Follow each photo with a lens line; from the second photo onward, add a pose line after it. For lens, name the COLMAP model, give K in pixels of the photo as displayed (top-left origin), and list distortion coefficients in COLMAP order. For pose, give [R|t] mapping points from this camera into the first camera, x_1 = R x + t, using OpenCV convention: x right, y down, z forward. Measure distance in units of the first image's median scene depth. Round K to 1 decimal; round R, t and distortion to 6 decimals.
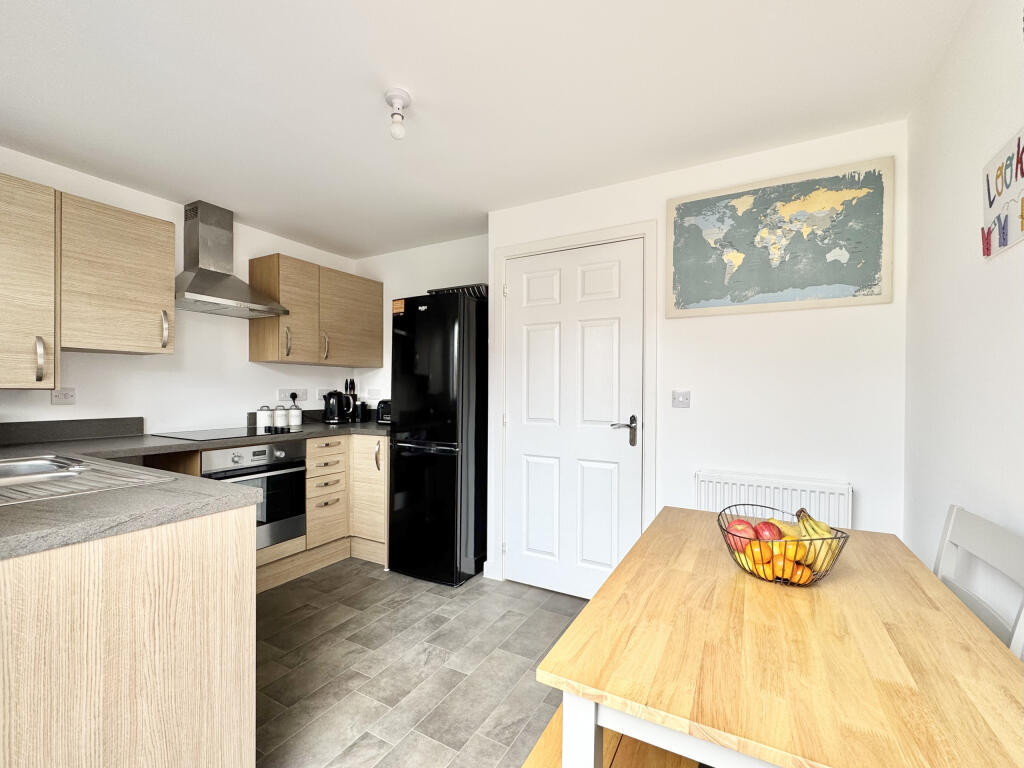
lens RADIAL K [[452.3, 0, 509.9], [0, 452.3, 394.0], [0, 0, 1]] dist [-0.000528, 0.000075]
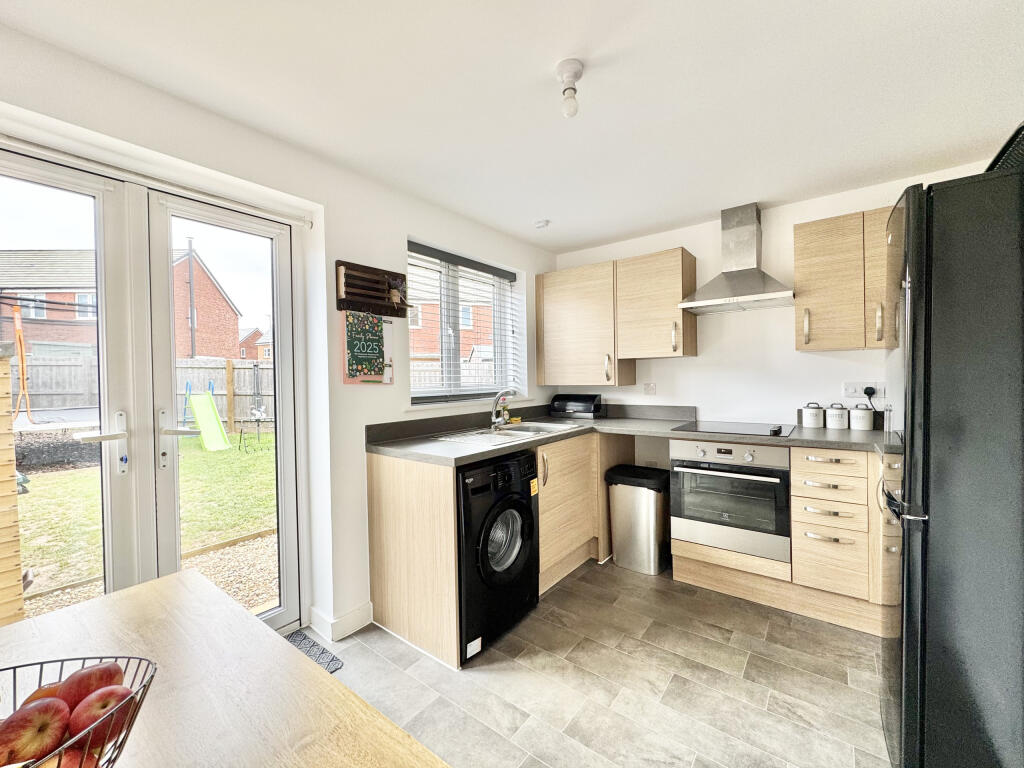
lens RADIAL K [[417.0, 0, 512.0], [0, 417.0, 384.0], [0, 0, 1]] dist [-0.000532, 0.000186]
pose [[-0.148842, 0.011746, -0.988791, 0.376603], [0.008584, 0.999907, 0.010586, -0.026189], [0.988824, -0.006912, -0.148929, 0.640007]]
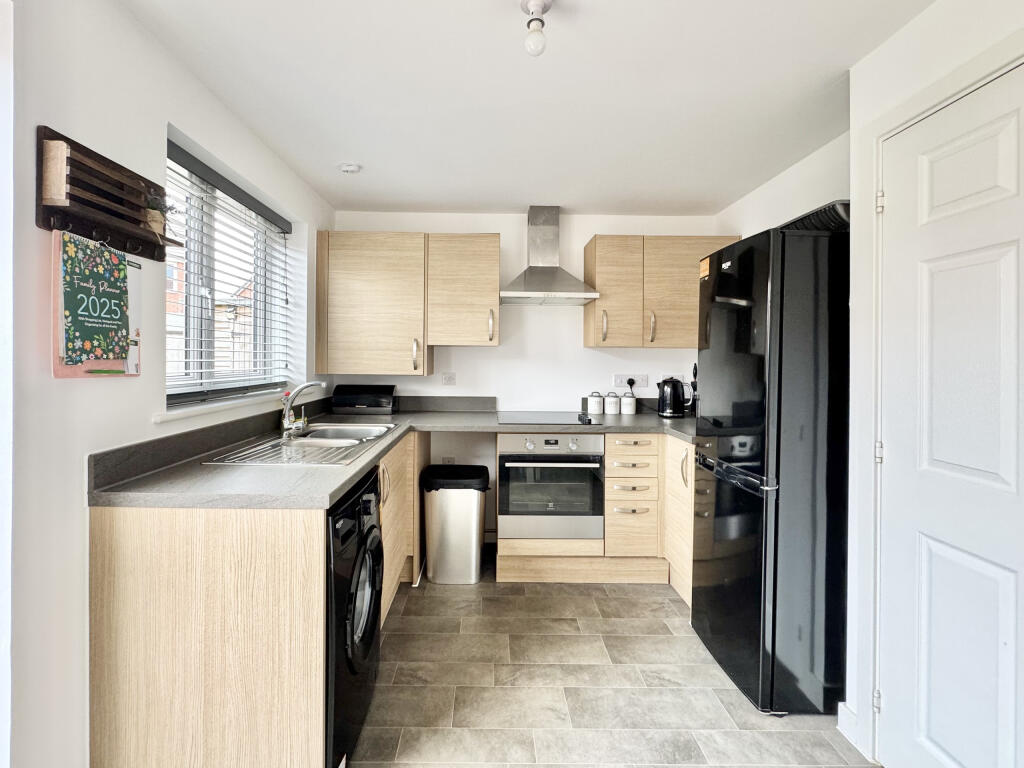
lens RADIAL K [[444.3, 0, 488.0], [0, 444.3, 361.3], [0, 0, 1]] dist [-0.001145, -0.000407]
pose [[0.489122, 0.004008, -0.872206, 0.215208], [-0.013736, 0.999901, -0.003107, -0.039546], [0.872107, 0.013500, 0.489129, 0.373633]]
